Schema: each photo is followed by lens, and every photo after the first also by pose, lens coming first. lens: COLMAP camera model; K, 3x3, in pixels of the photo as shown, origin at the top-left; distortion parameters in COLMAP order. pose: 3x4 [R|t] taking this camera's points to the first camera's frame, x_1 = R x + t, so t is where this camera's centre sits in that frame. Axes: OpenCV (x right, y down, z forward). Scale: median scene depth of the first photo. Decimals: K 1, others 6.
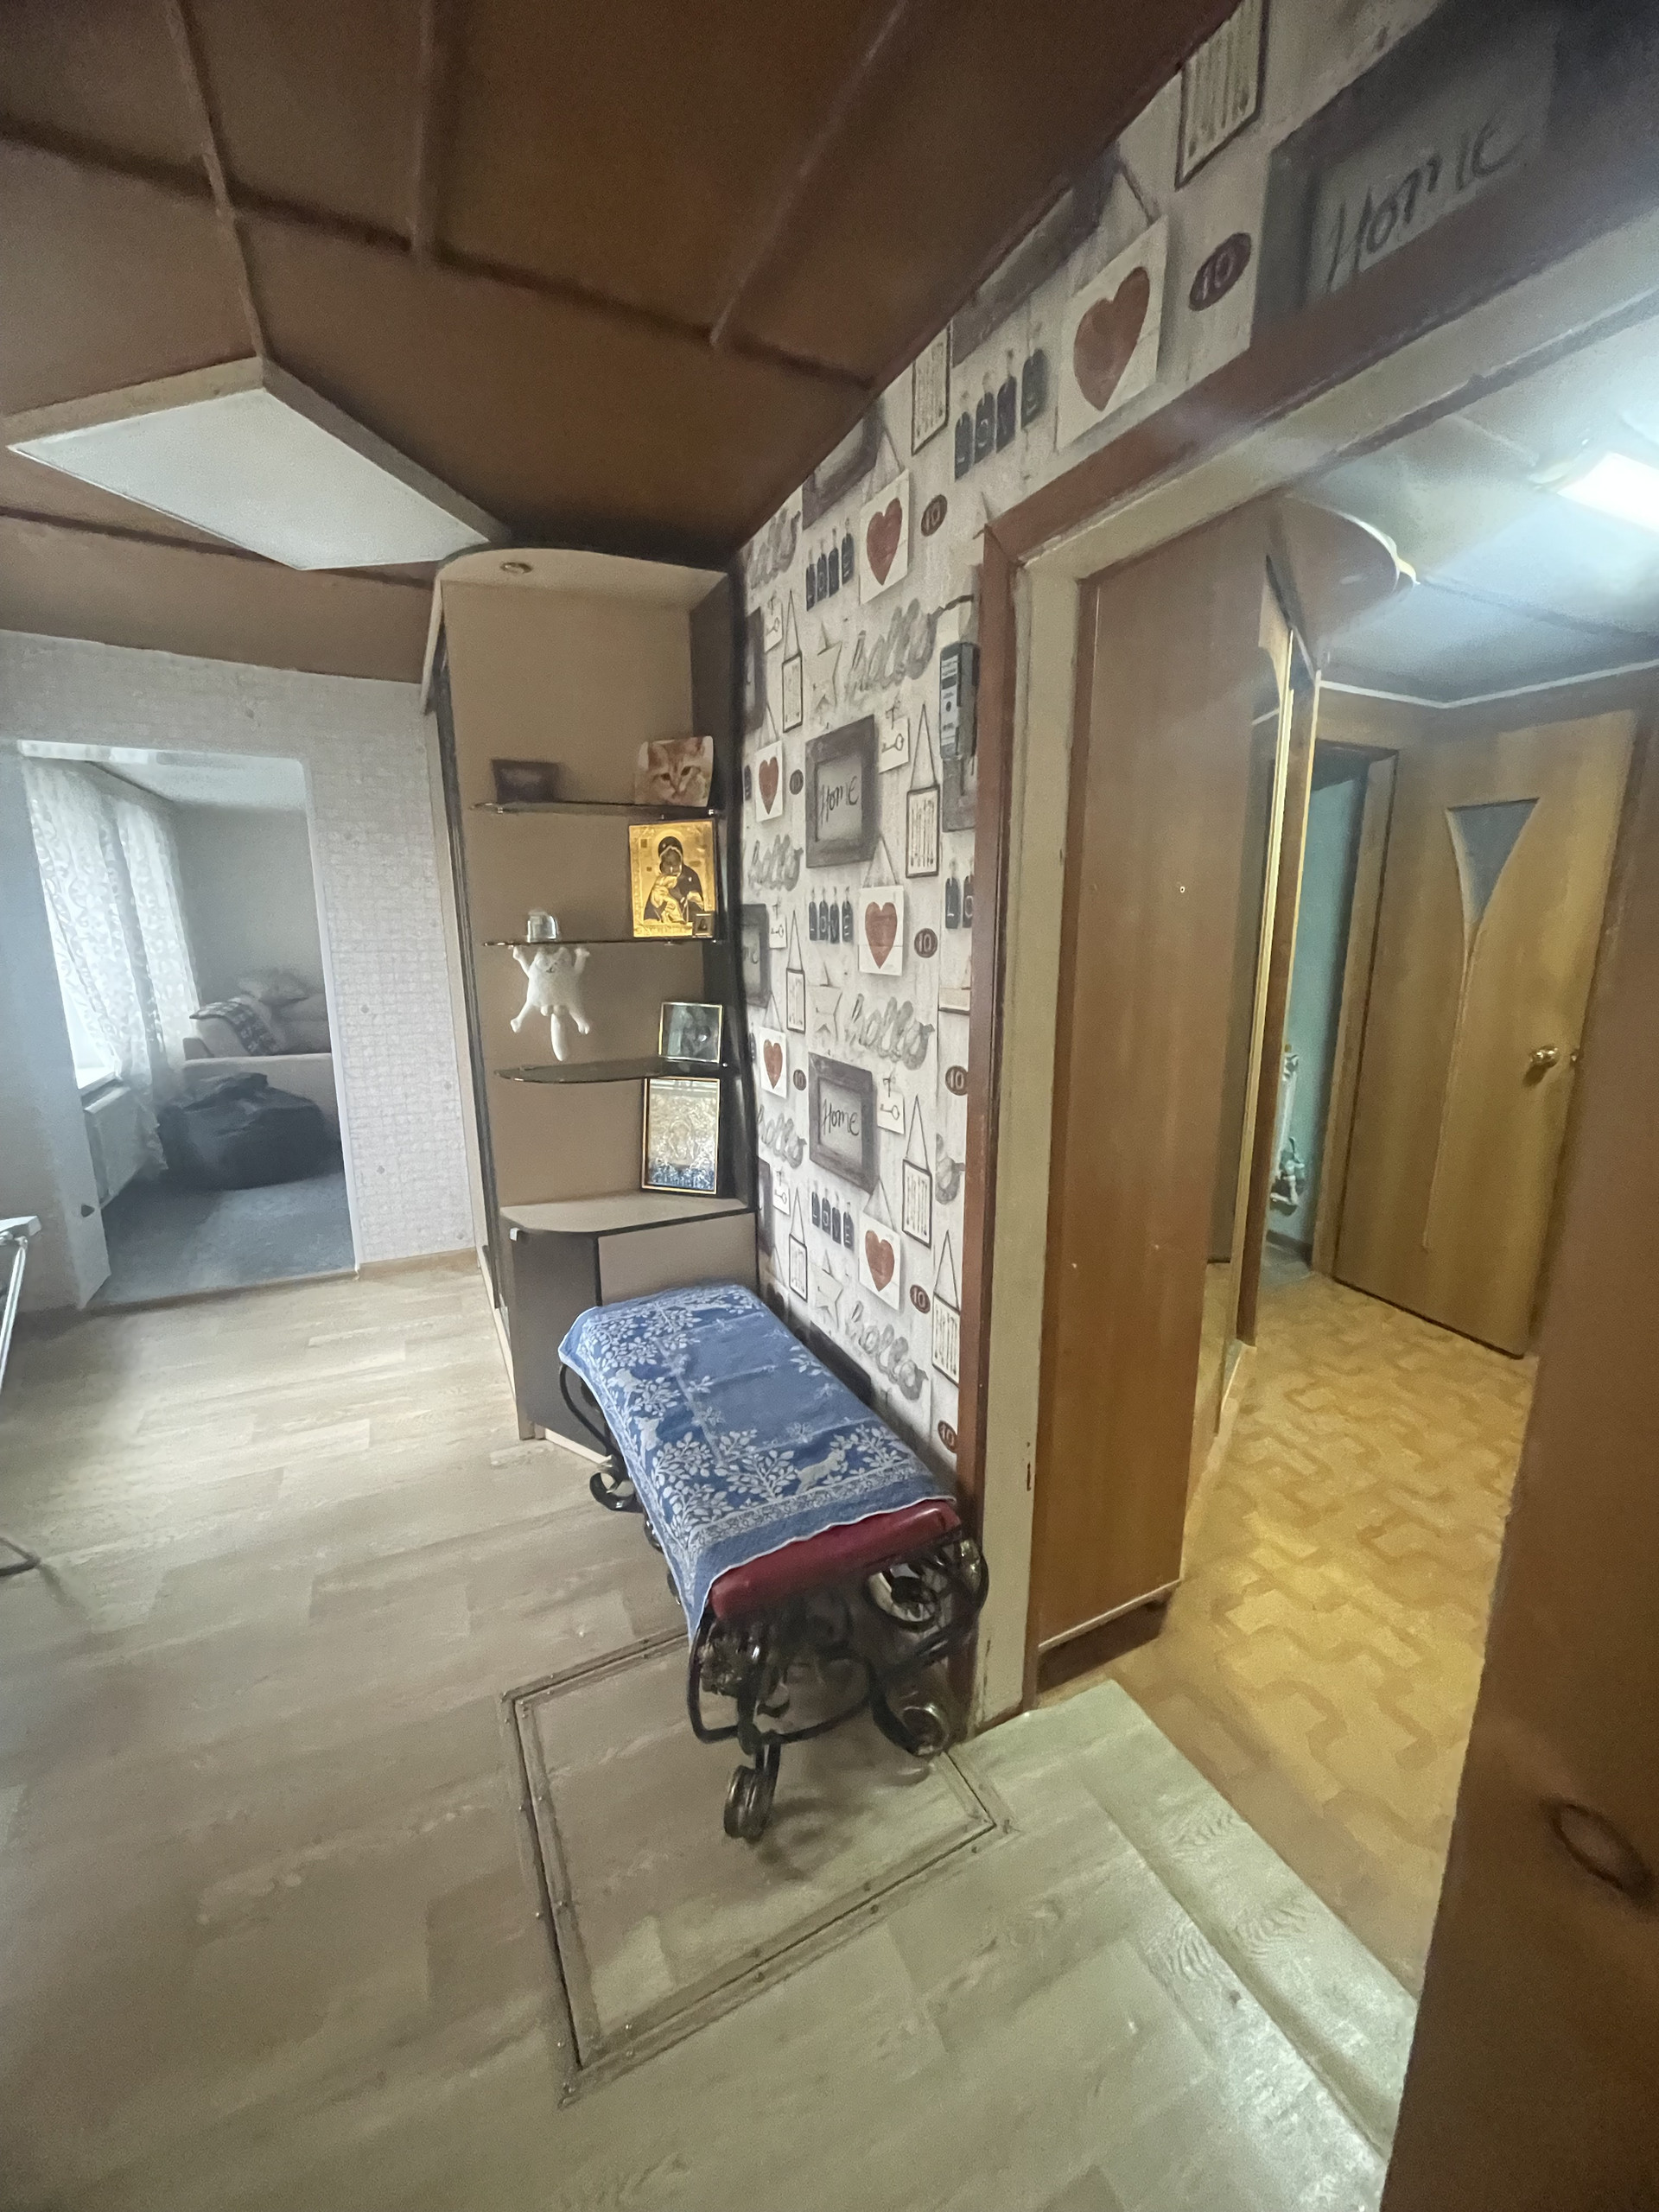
lens RADIAL K [[882.9, 0, 841.1], [0, 882.9, 1104.5], [0, 0, 1]] dist [-0.010402, 0.002494]
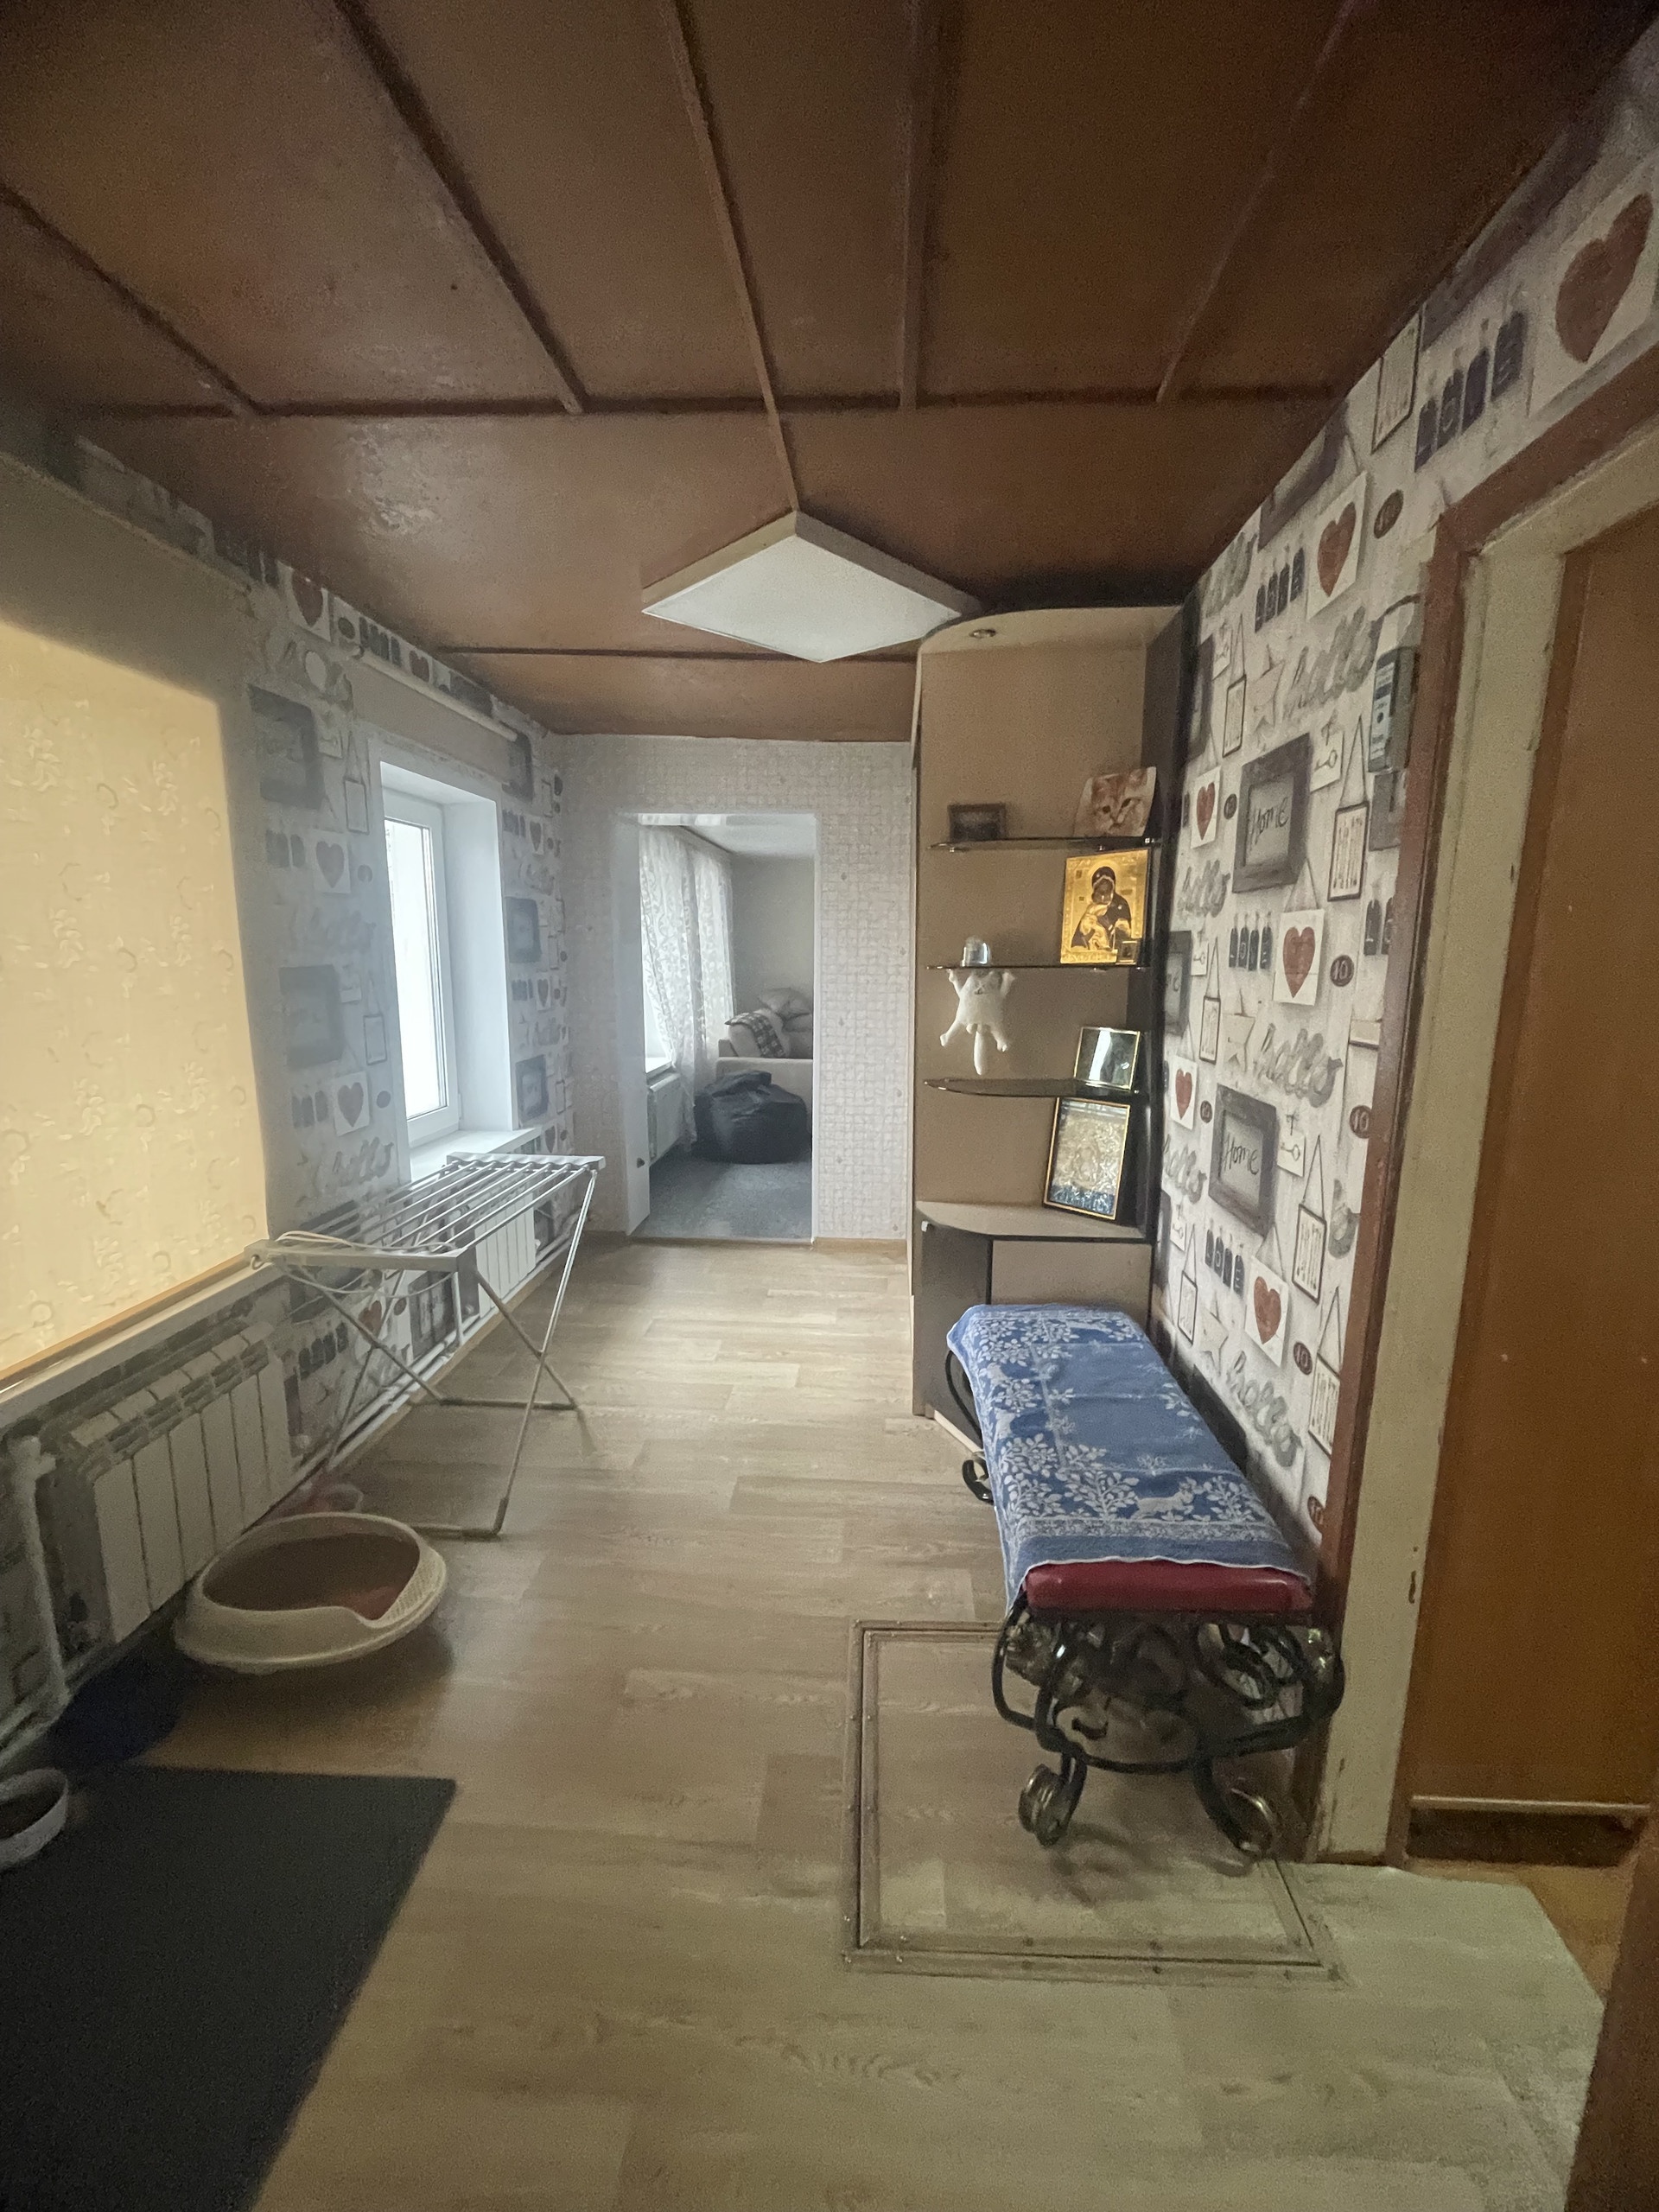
lens RADIAL K [[882.9, 0, 845.9], [0, 882.9, 1105.4], [0, 0, 1]] dist [-0.010402, 0.002494]
pose [[0.870466, 0.092843, -0.483394, 0.079786], [-0.109084, 0.994017, -0.005516, 0.014188], [0.479990, 0.057532, 0.875386, -0.037551]]
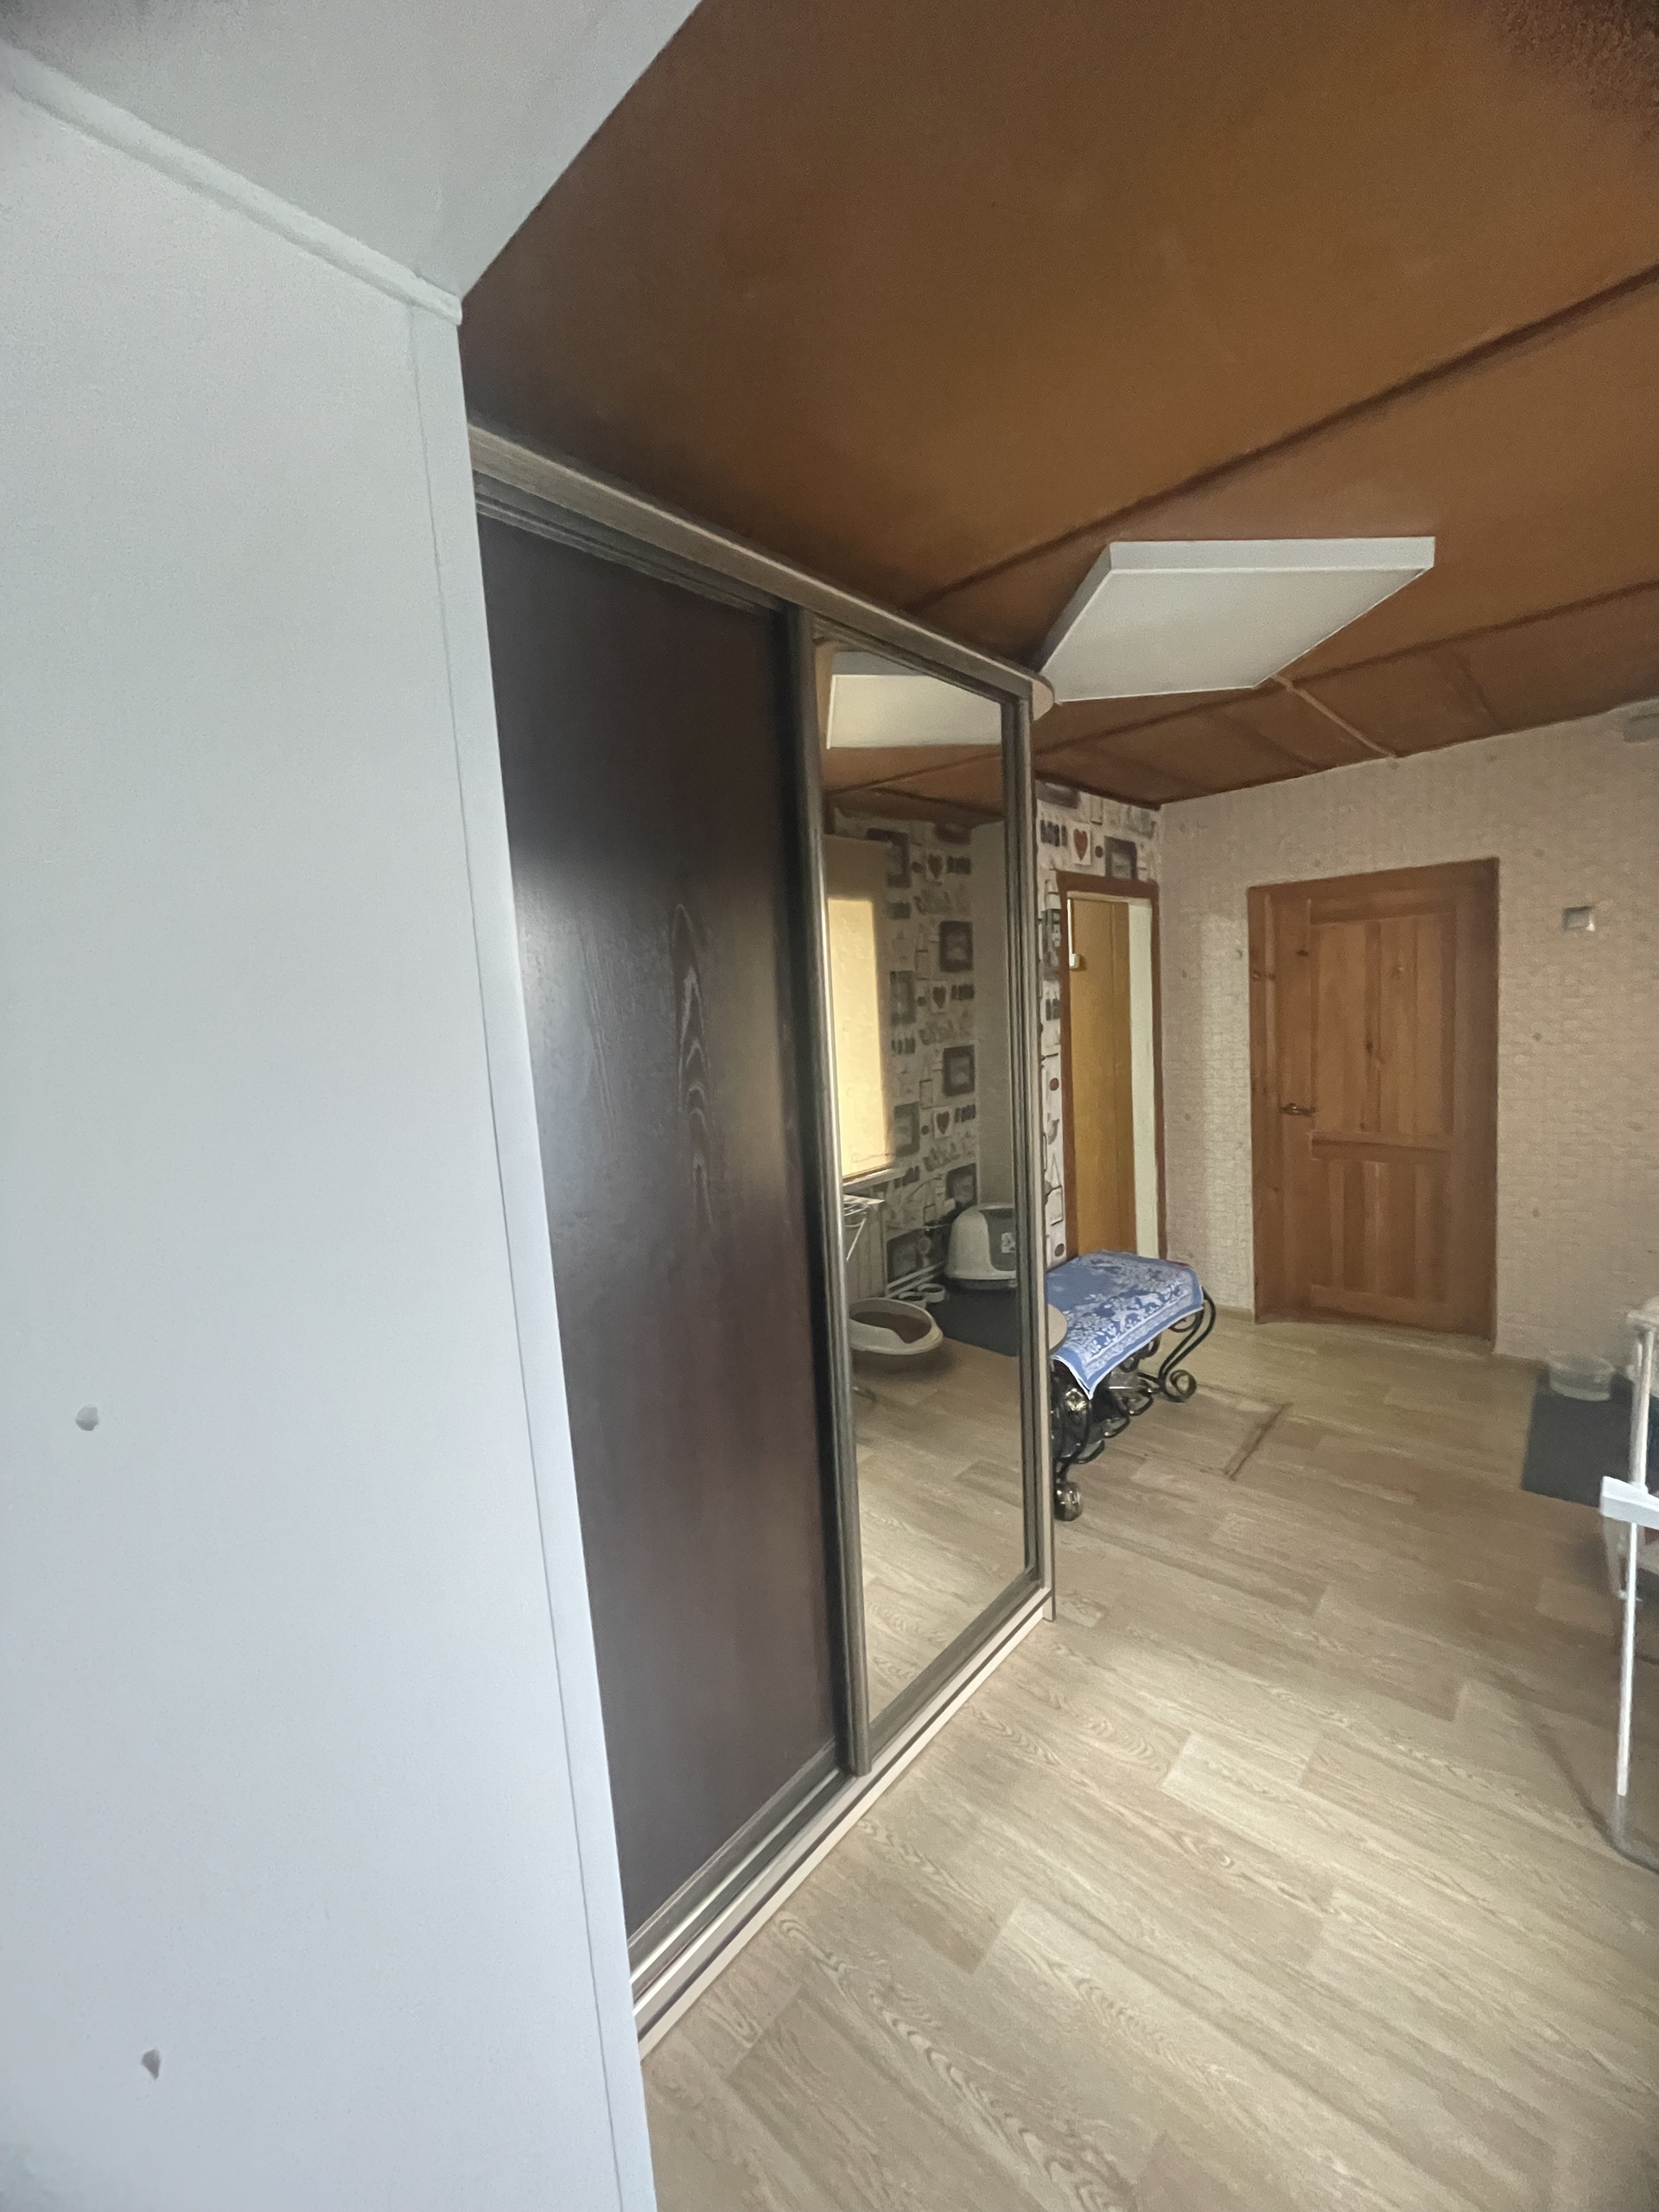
lens RADIAL K [[882.9, 0, 828.9], [0, 882.9, 1098.1], [0, 0, 1]] dist [-0.010402, 0.002494]
pose [[-0.359822, -0.082952, 0.929326, -1.361515], [0.252774, 0.950123, 0.182679, -0.425607], [-0.898128, 0.300641, -0.320907, 1.718352]]
